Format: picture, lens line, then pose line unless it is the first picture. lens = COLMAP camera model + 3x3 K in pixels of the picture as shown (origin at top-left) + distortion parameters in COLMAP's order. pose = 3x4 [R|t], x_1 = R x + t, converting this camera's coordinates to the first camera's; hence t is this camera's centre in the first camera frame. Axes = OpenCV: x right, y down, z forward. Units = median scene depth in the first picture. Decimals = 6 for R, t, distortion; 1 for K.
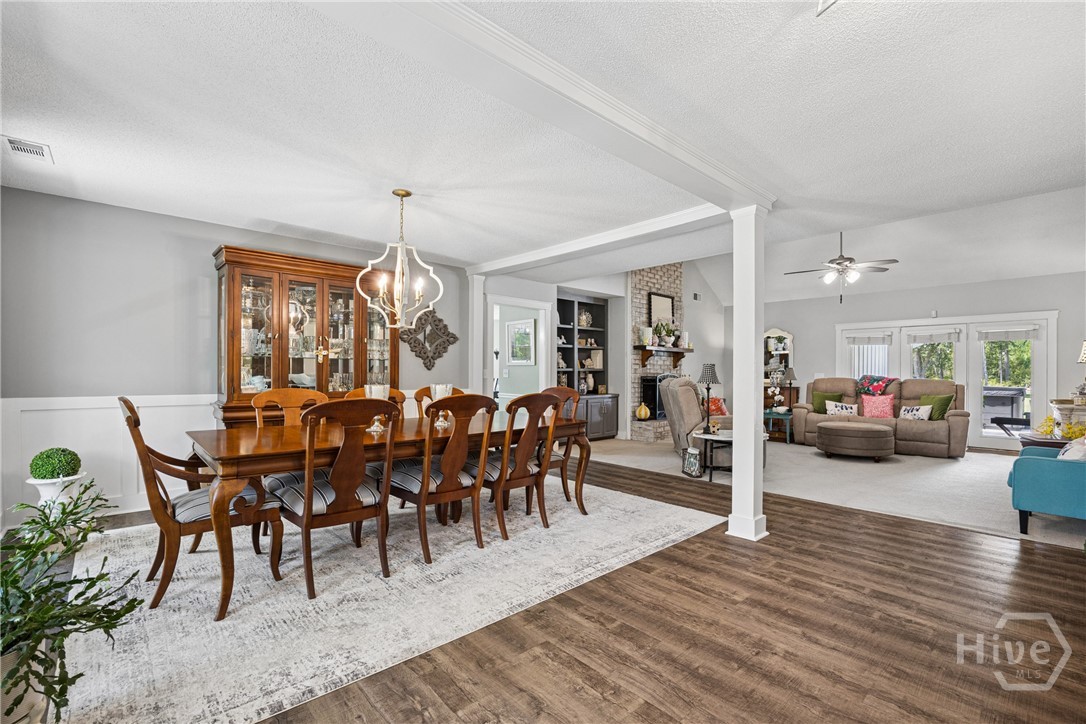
lens RADIAL K [[472.7, 0, 543.0], [0, 472.7, 362.0], [0, 0, 1]] dist [-0.017936, -0.000140]
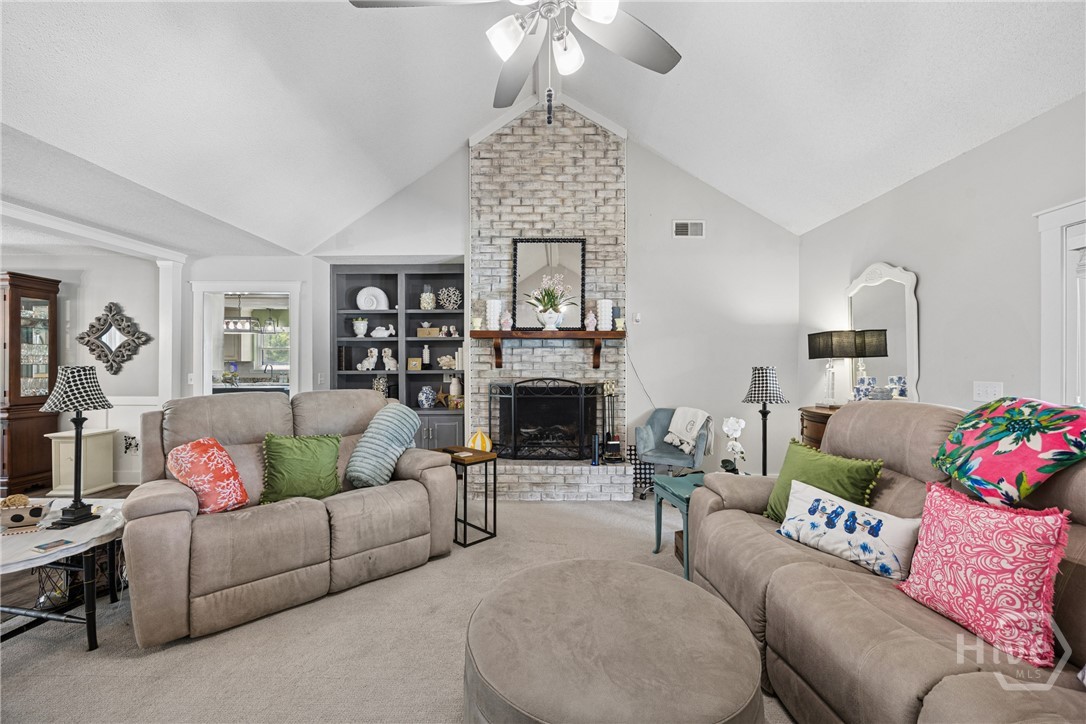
lens RADIAL K [[423.5, 0, 547.2], [0, 423.5, 363.1], [0, 0, 1]] dist [-0.003142, -0.000219]
pose [[0.733857, -0.010740, -0.679219, 1.659812], [0.018546, 0.999819, 0.004228, 0.012166], [0.679050, -0.015700, 0.733924, 1.742007]]
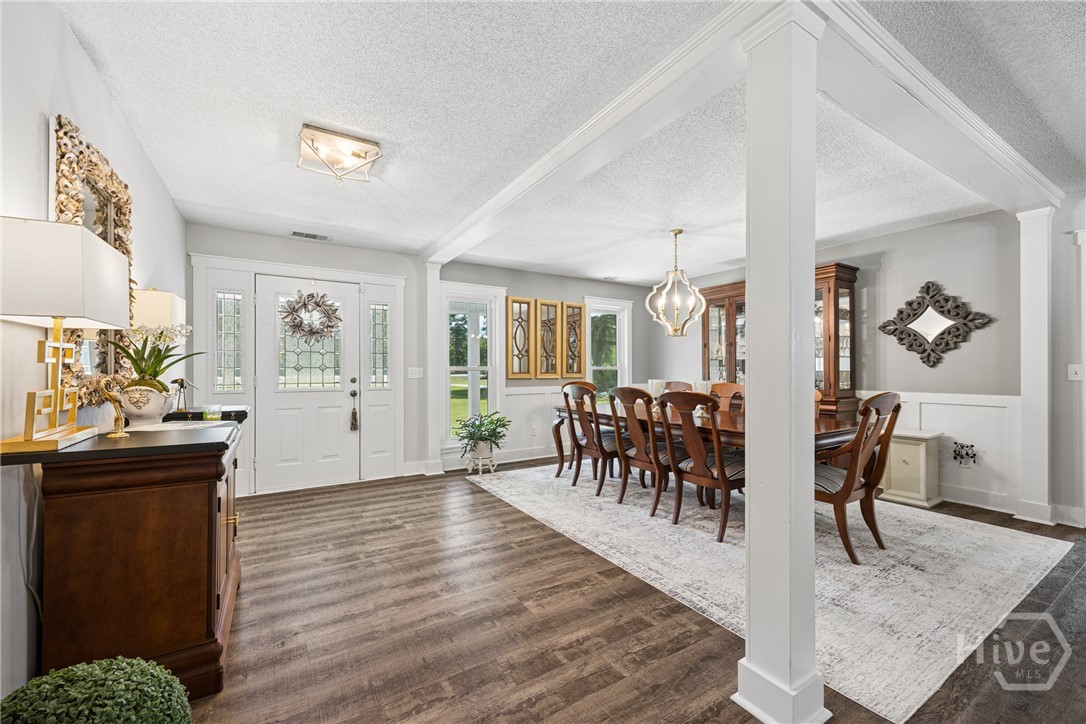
lens RADIAL K [[423.5, 0, 547.2], [0, 423.5, 363.1], [0, 0, 1]] dist [-0.003142, -0.000219]
pose [[-0.171879, -0.019383, -0.984927, 0.967184], [0.024383, 0.999416, -0.023923, 0.020547], [0.984816, -0.028127, -0.171306, 0.906267]]
